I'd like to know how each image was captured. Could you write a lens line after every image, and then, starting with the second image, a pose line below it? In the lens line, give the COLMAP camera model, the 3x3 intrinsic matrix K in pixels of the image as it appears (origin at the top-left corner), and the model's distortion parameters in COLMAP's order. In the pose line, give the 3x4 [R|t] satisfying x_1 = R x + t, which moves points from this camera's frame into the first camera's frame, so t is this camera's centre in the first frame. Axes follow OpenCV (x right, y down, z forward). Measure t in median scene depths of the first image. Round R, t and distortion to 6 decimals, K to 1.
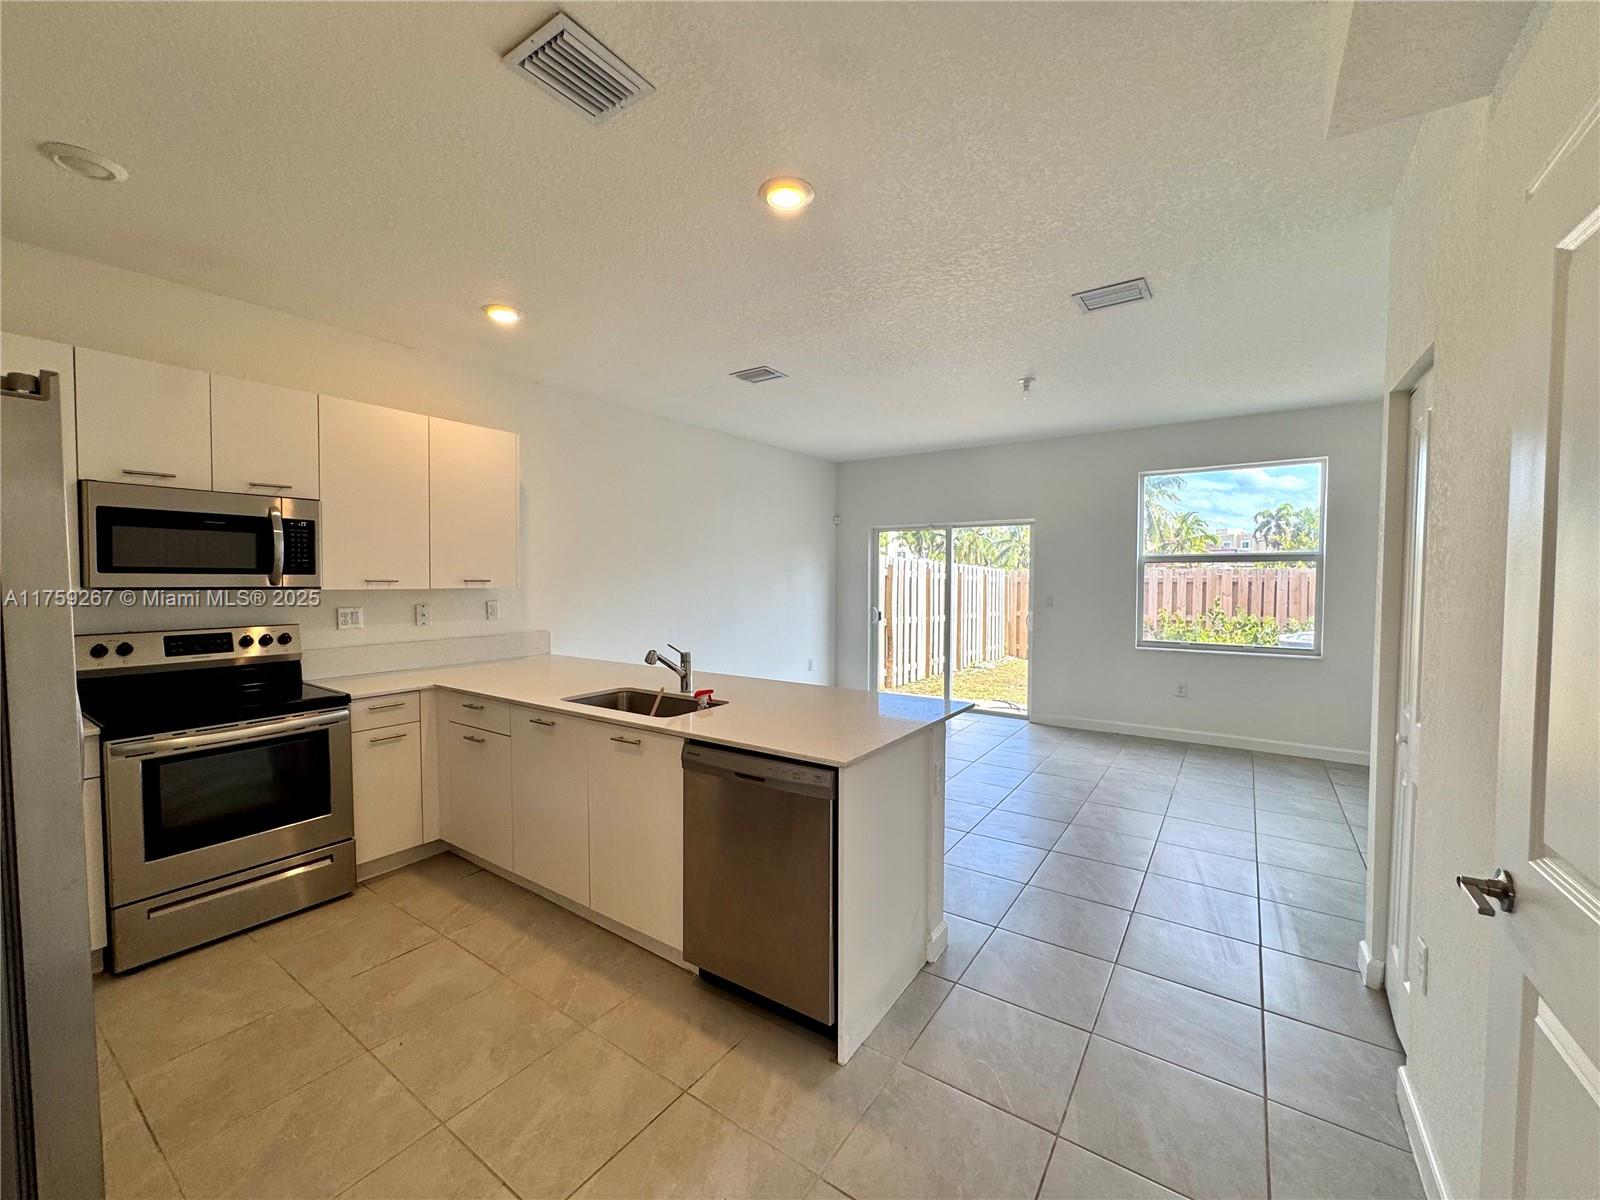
lens RADIAL K [[641.6, 0, 832.2], [0, 641.6, 607.2], [0, 0, 1]] dist [-0.005547, 0.000685]
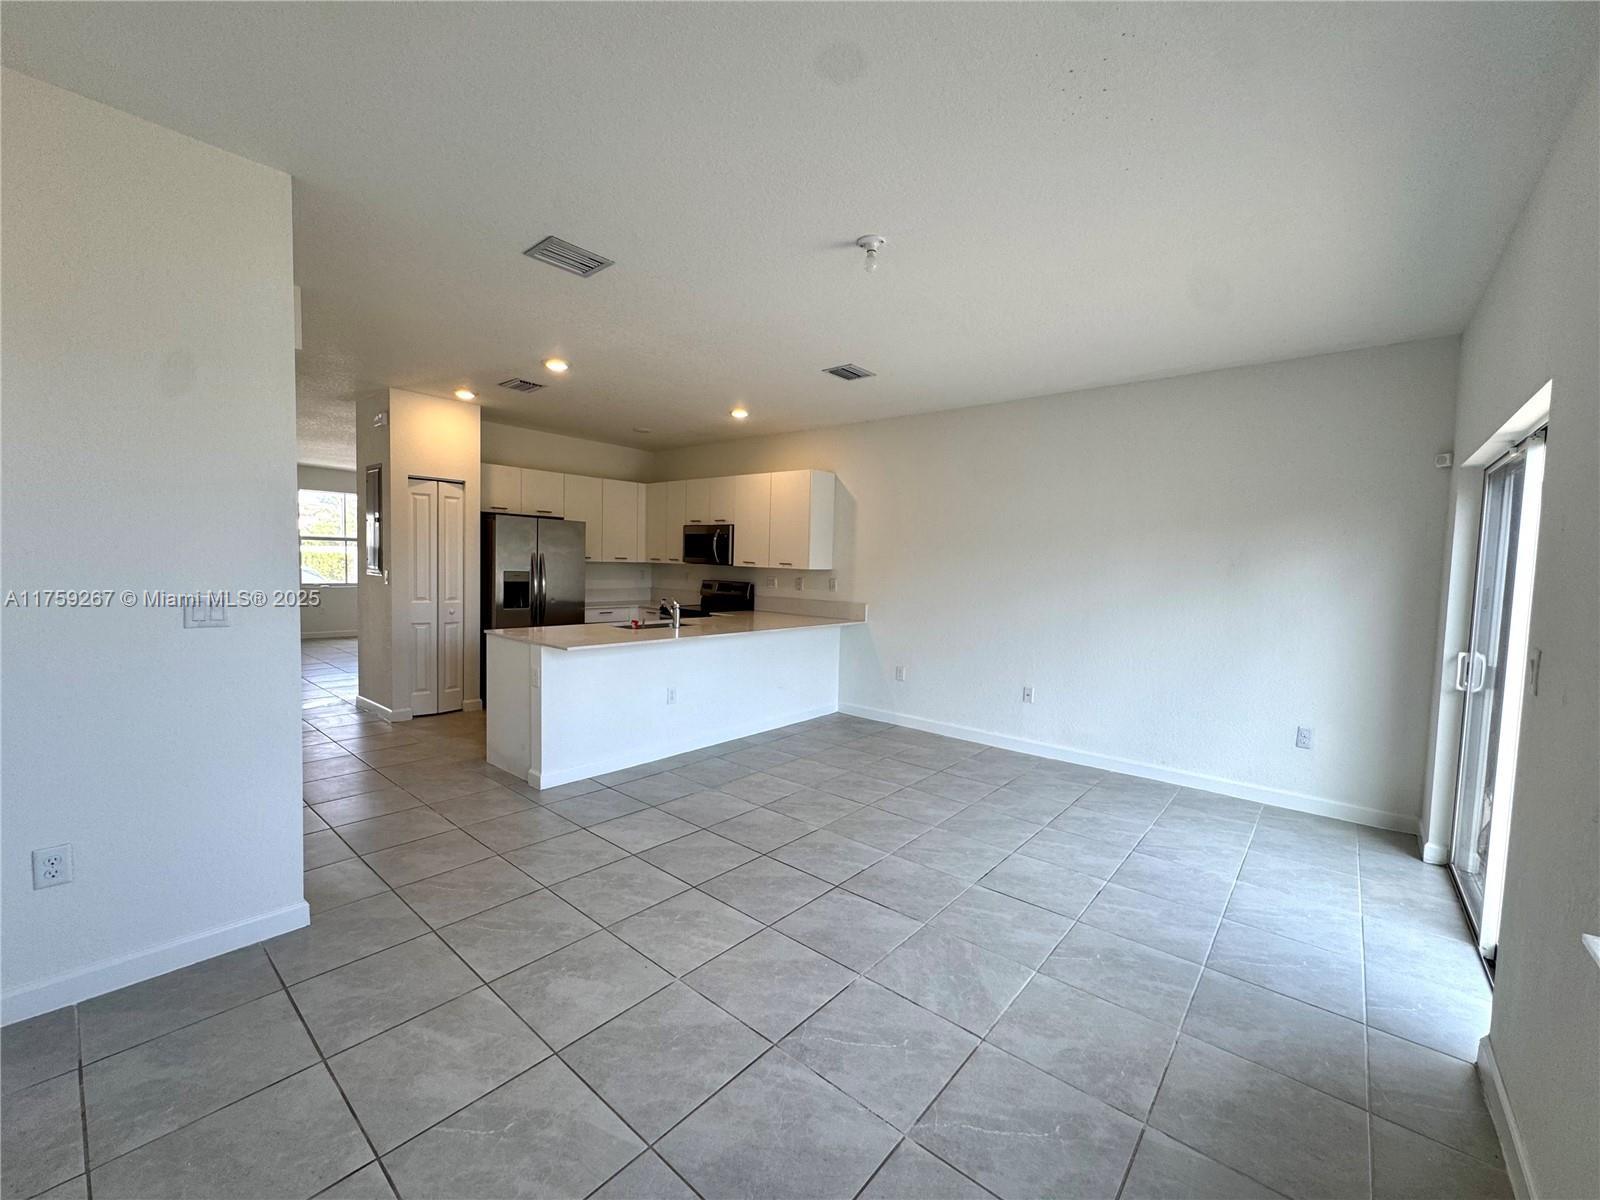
lens RADIAL K [[641.6, 0, 802.3], [0, 641.6, 594.7], [0, 0, 1]] dist [-0.005547, 0.000685]
pose [[-0.117577, 0.028851, -0.992645, 1.206464], [-0.087505, 0.995389, 0.039296, -0.031523], [0.989201, 0.091482, -0.114510, 1.347162]]
